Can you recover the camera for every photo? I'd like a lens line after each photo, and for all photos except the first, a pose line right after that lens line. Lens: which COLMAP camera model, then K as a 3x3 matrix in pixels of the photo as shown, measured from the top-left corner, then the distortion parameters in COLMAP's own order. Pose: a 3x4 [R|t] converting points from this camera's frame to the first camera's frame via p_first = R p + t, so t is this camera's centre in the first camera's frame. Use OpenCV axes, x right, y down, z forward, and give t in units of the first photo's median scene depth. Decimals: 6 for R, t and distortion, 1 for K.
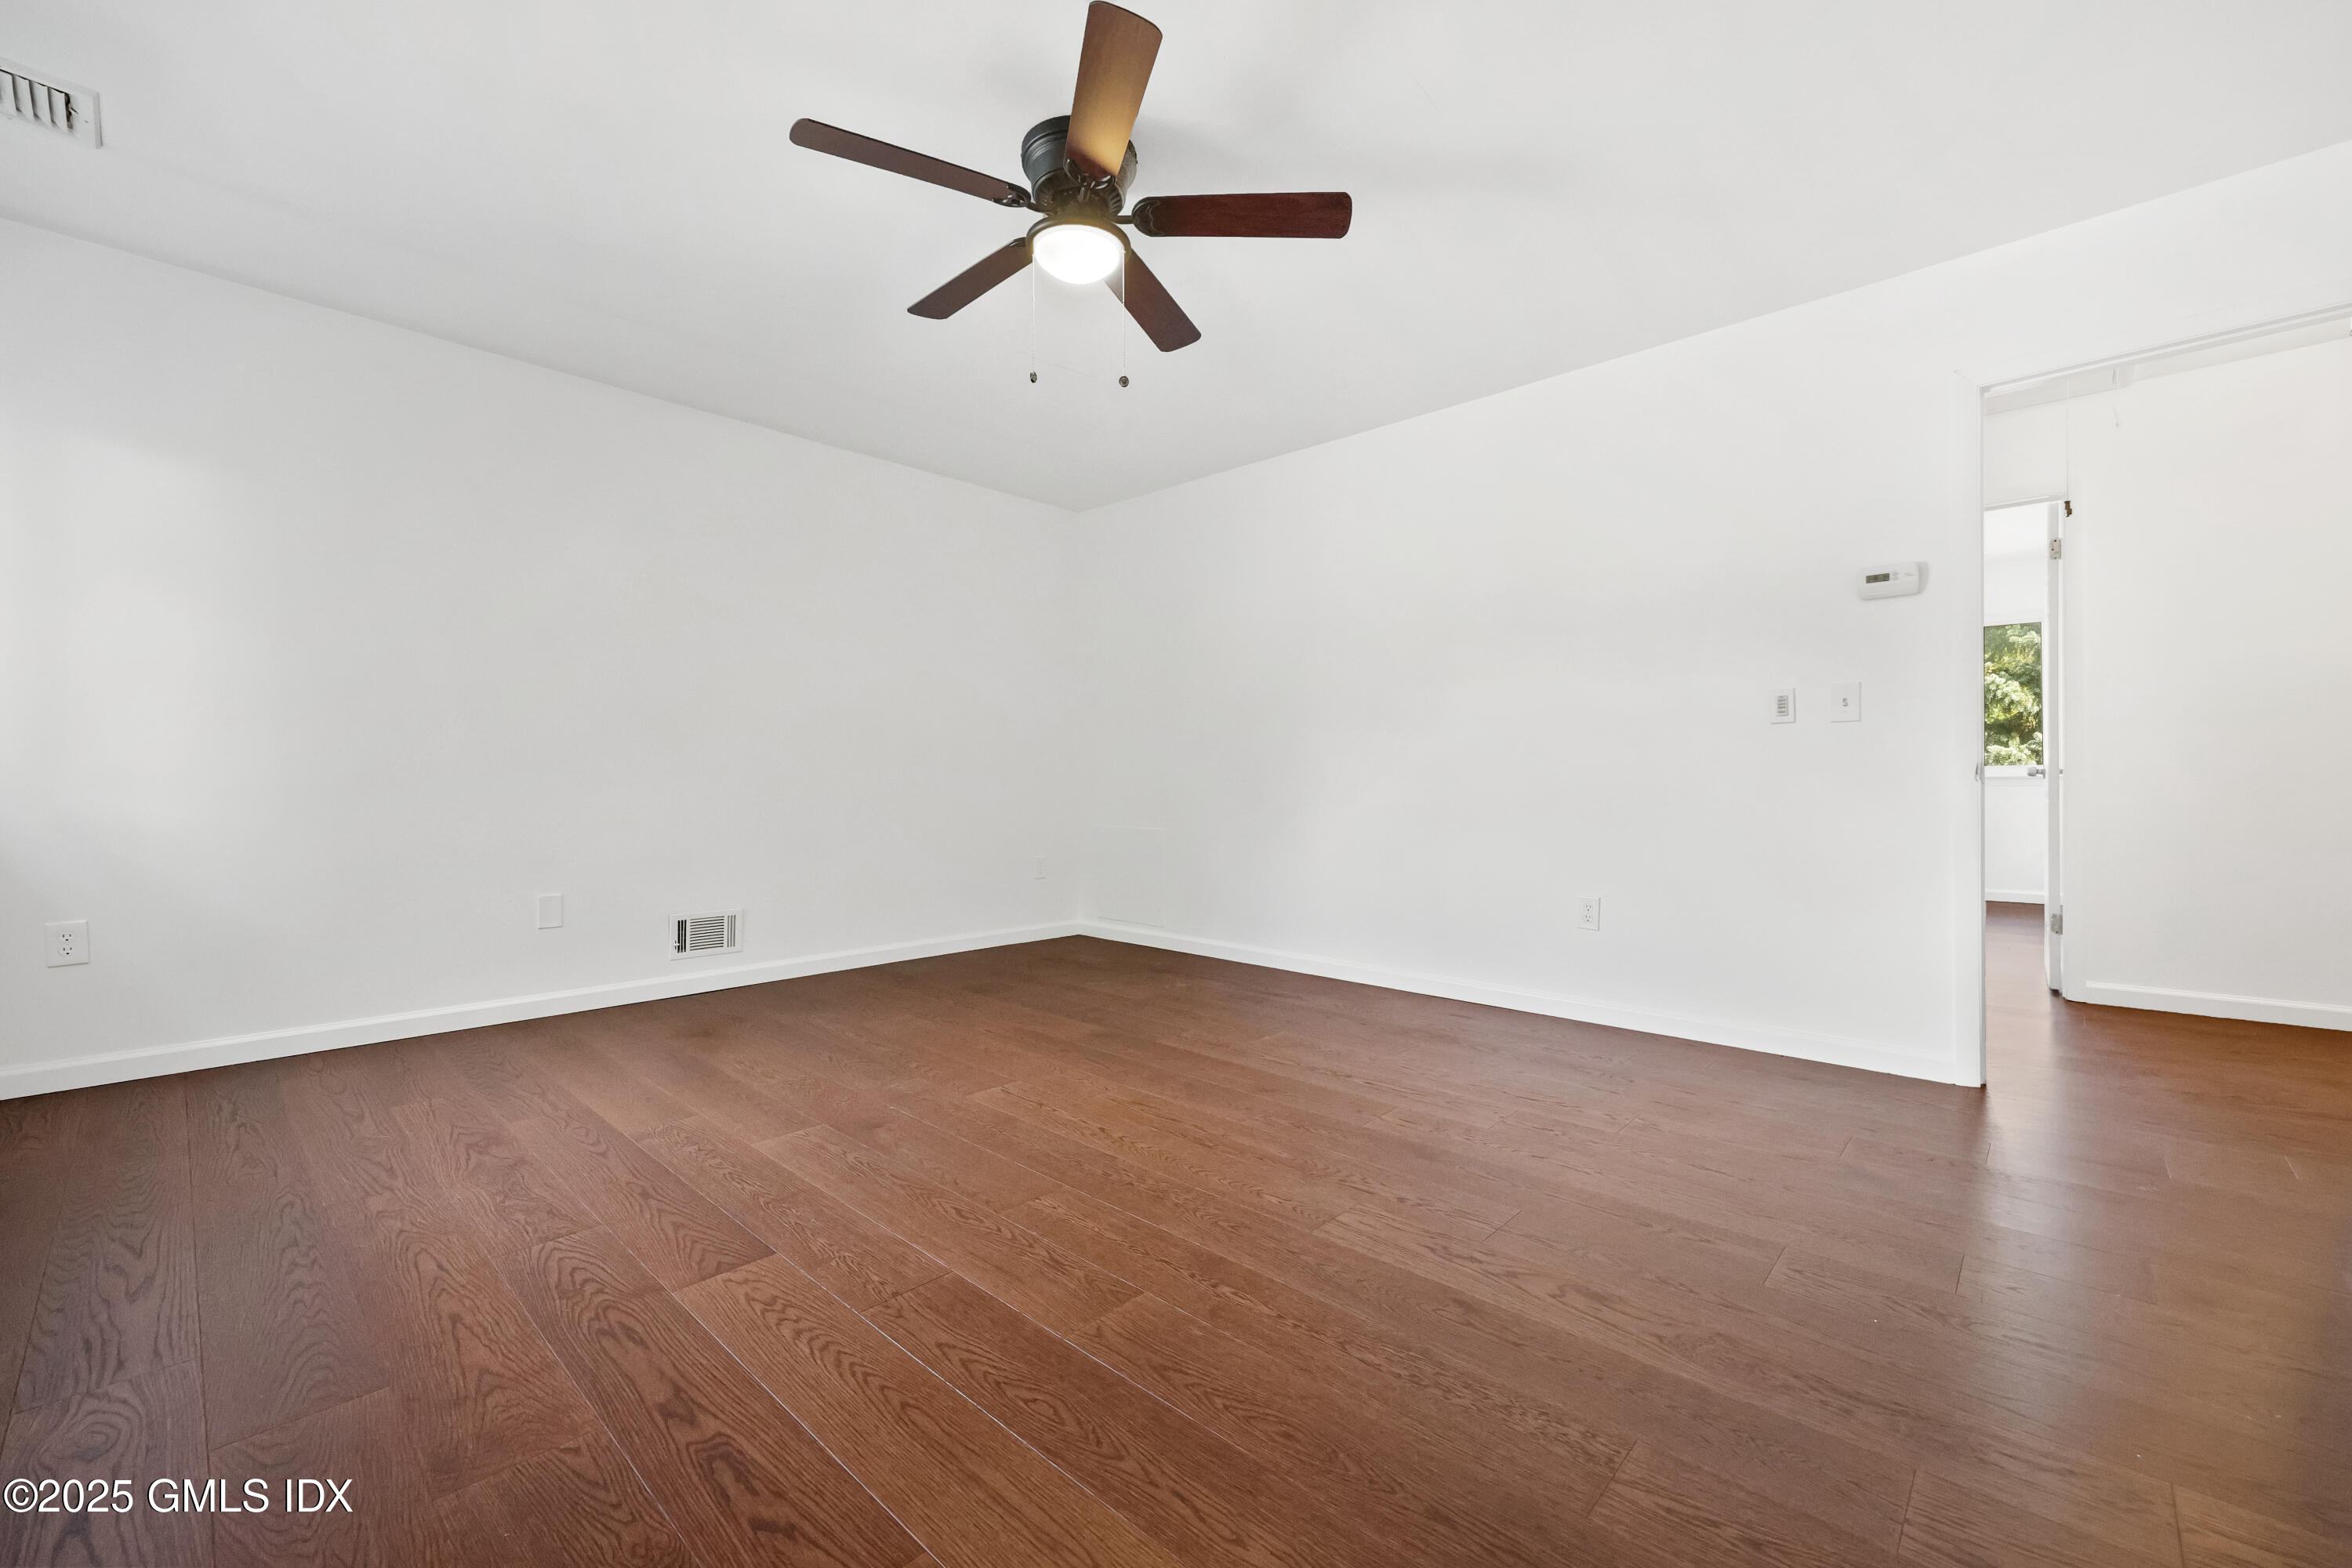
lens RADIAL K [[942.8, 0, 1183.7], [0, 942.8, 779.0], [0, 0, 1]] dist [-0.002224, -0.000307]
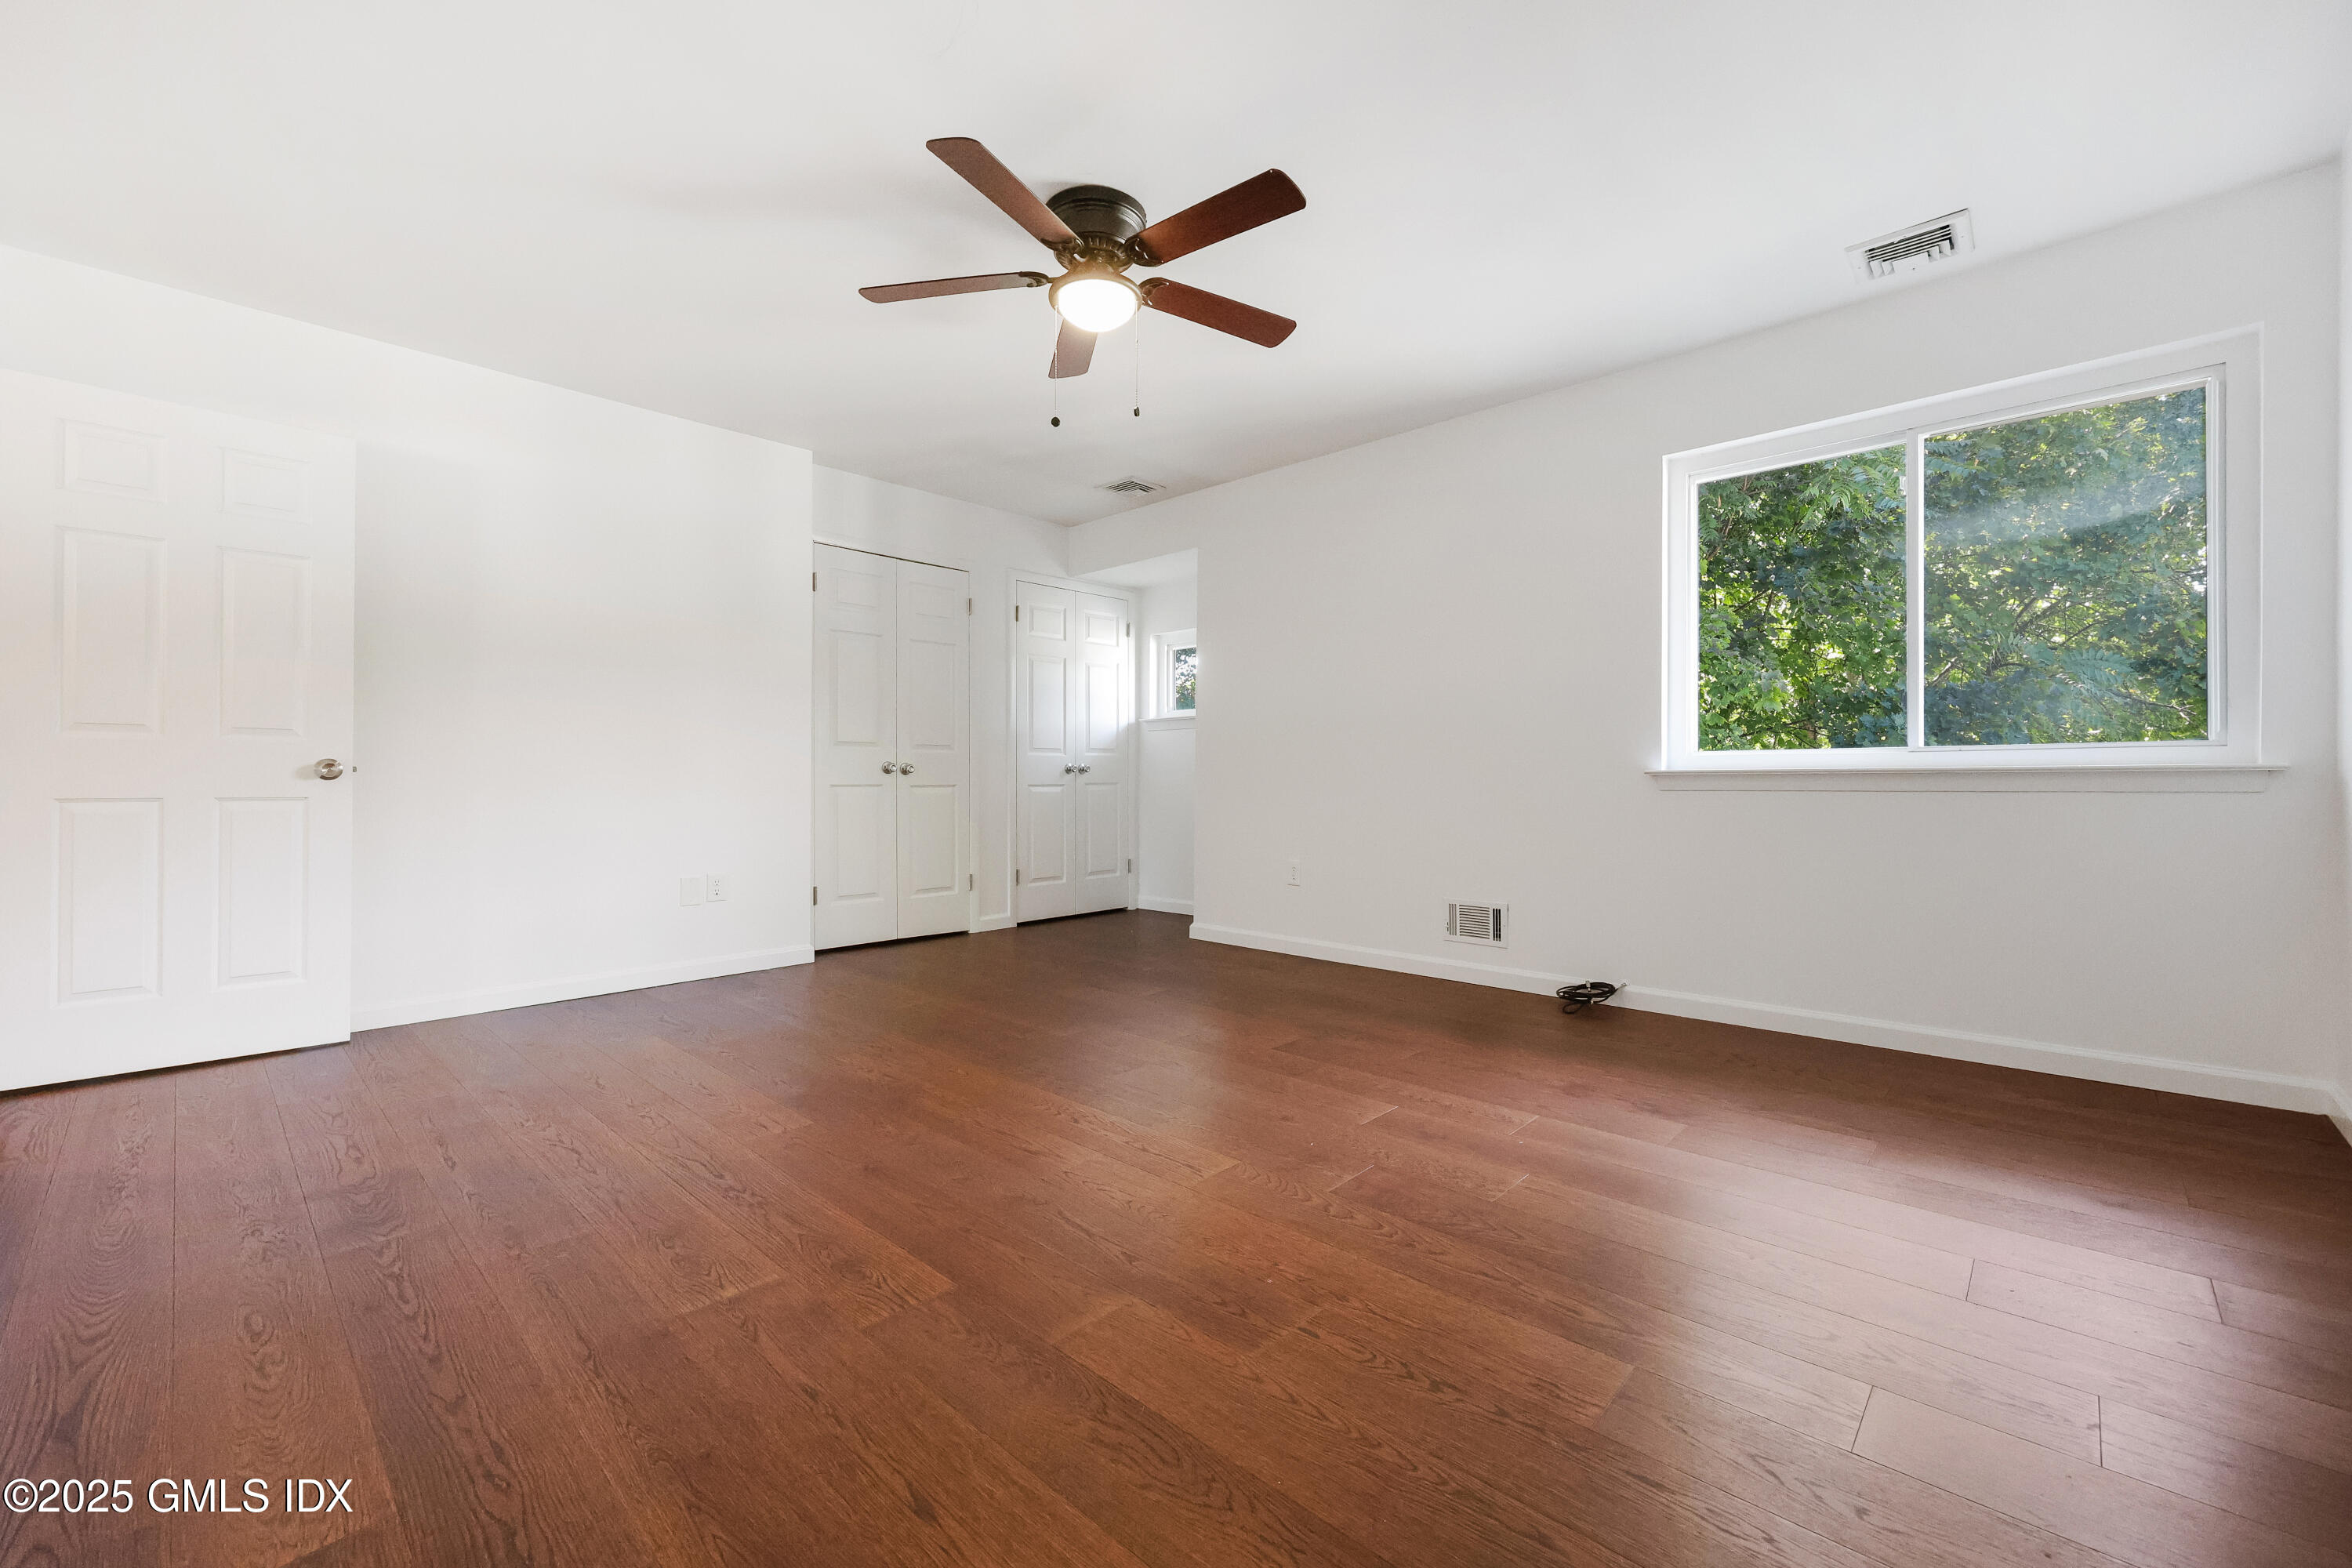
lens RADIAL K [[942.8, 0, 1183.7], [0, 942.8, 779.0], [0, 0, 1]] dist [-0.002224, -0.000307]
pose [[-0.999982, 0.005069, 0.003165, -0.208889], [0.005086, 0.999974, 0.005076, 0.000592], [-0.003139, 0.005092, -0.999982, 2.021437]]
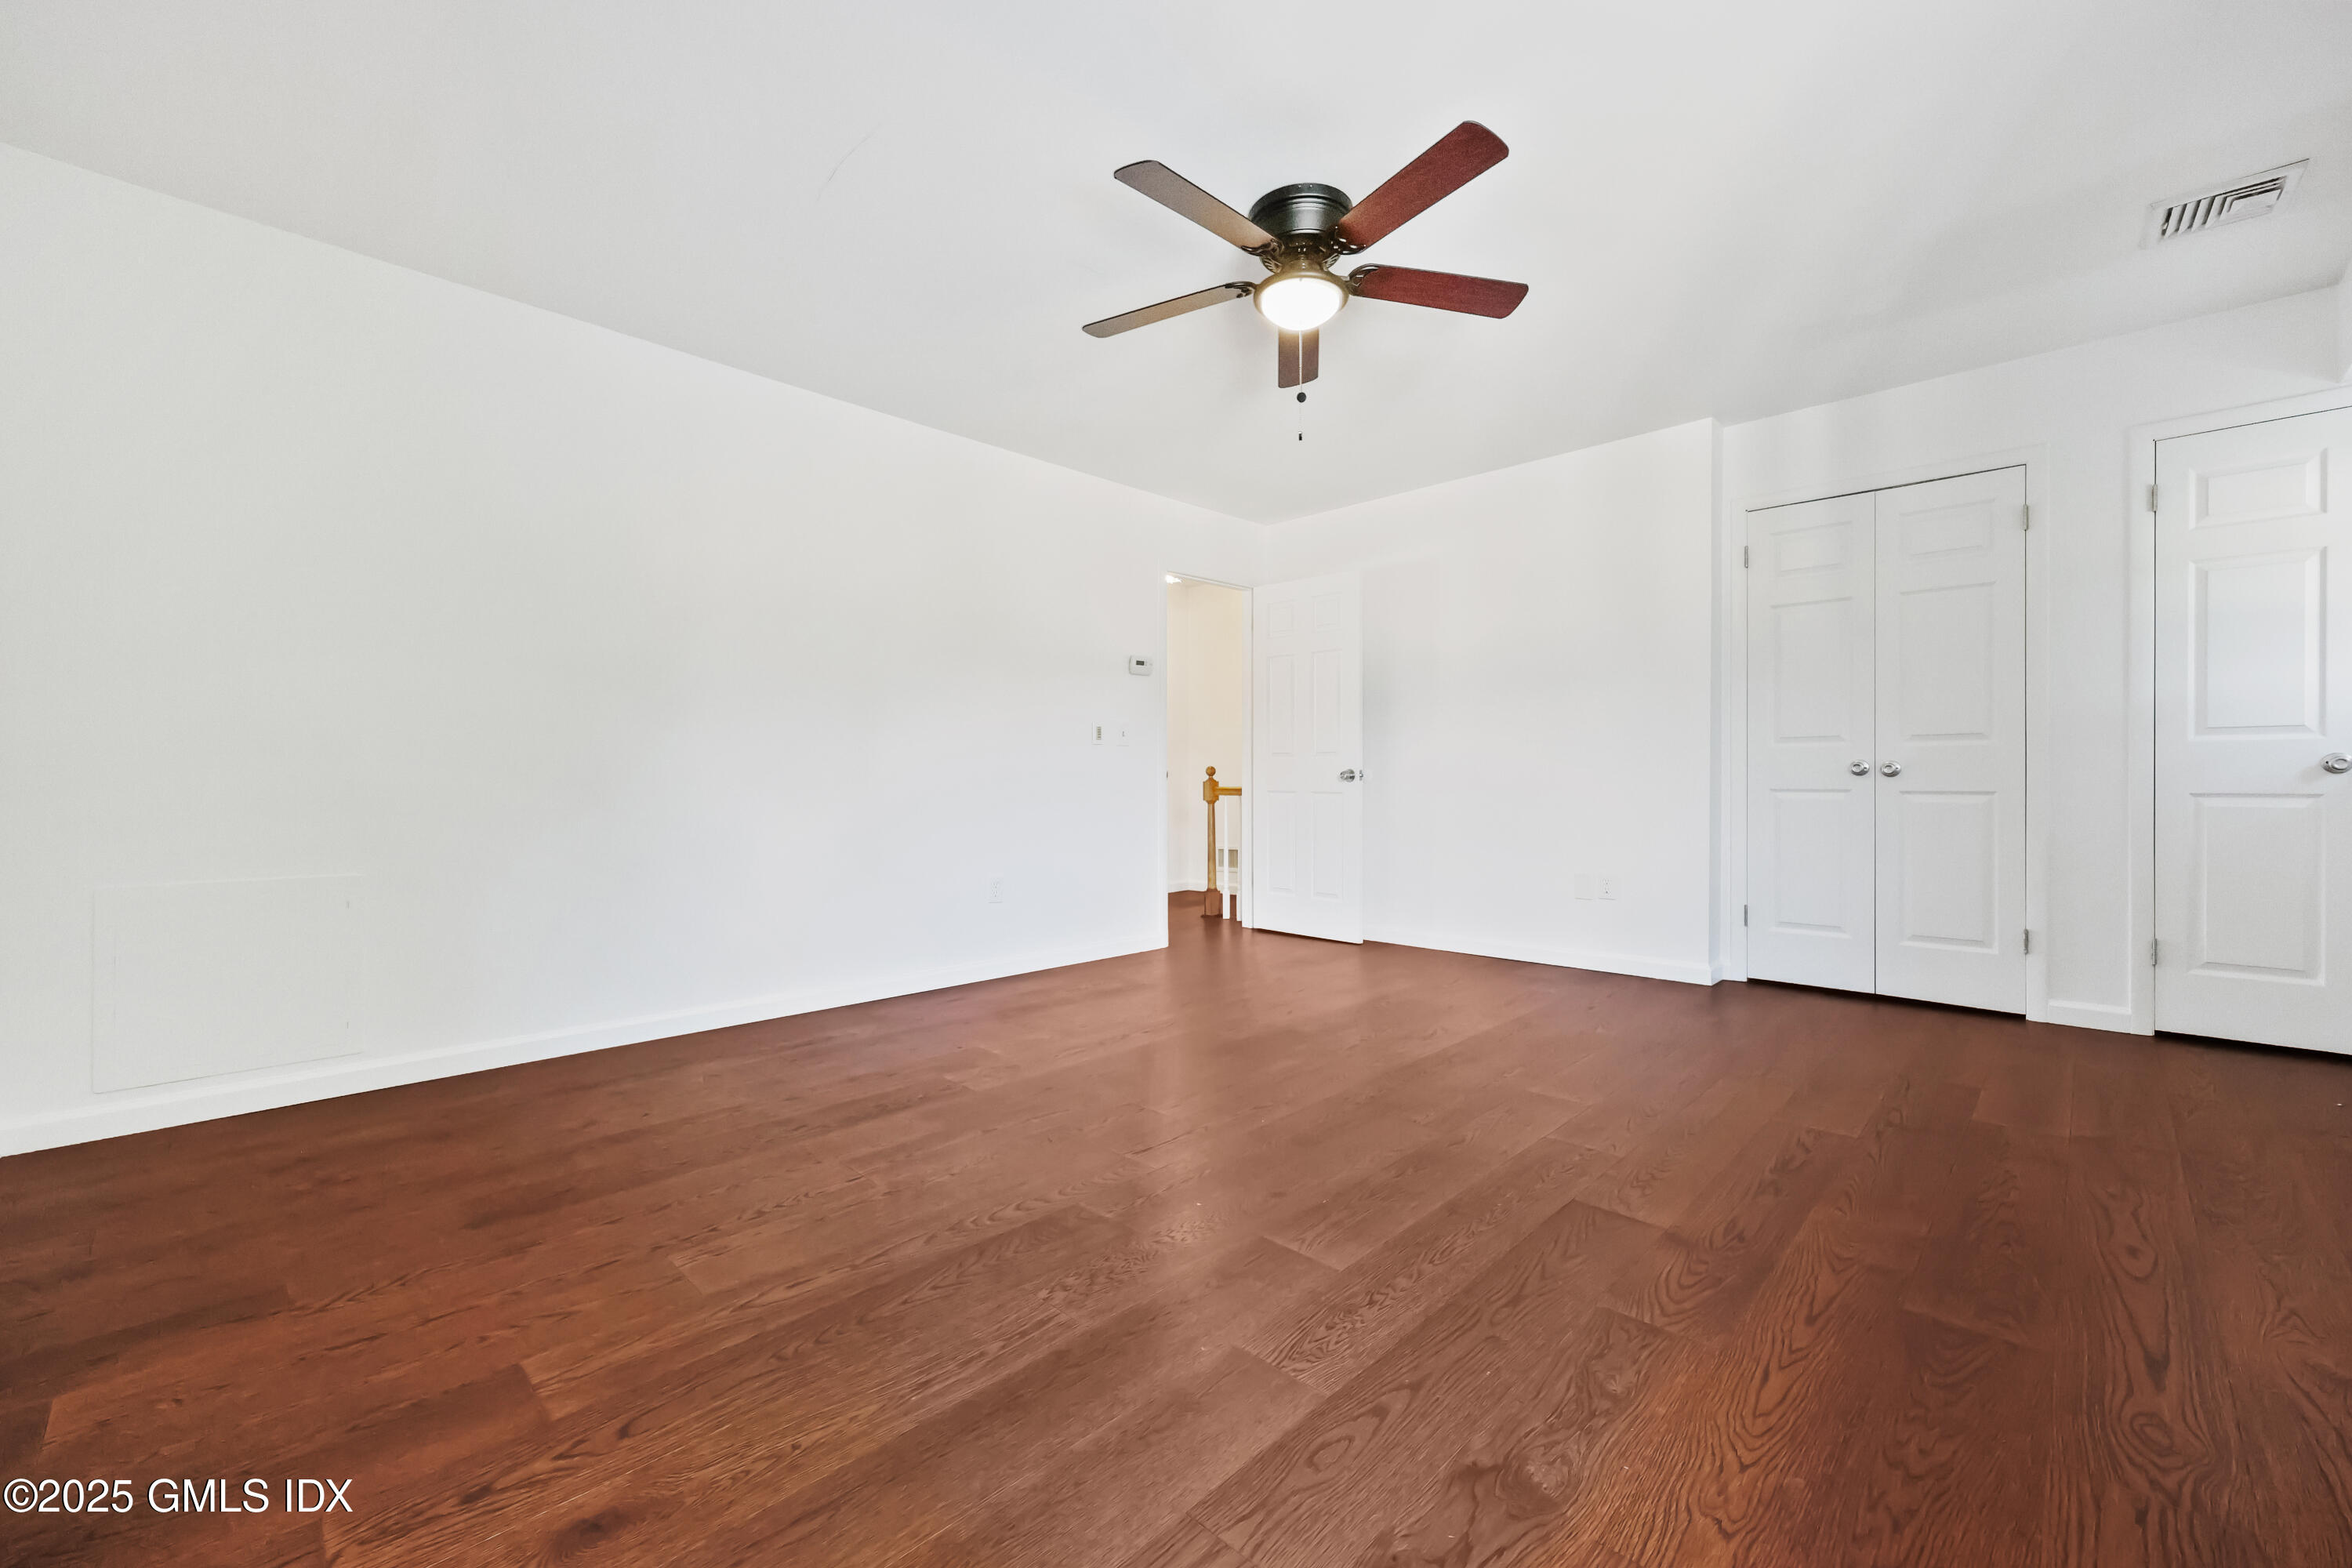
lens RADIAL K [[942.8, 0, 1183.7], [0, 942.8, 779.0], [0, 0, 1]] dist [-0.002224, -0.000307]
pose [[0.021443, 0.004446, 0.999760, -1.161826], [0.003805, 0.999983, -0.004528, 0.004777], [-0.999763, 0.003901, 0.021426, 1.067686]]
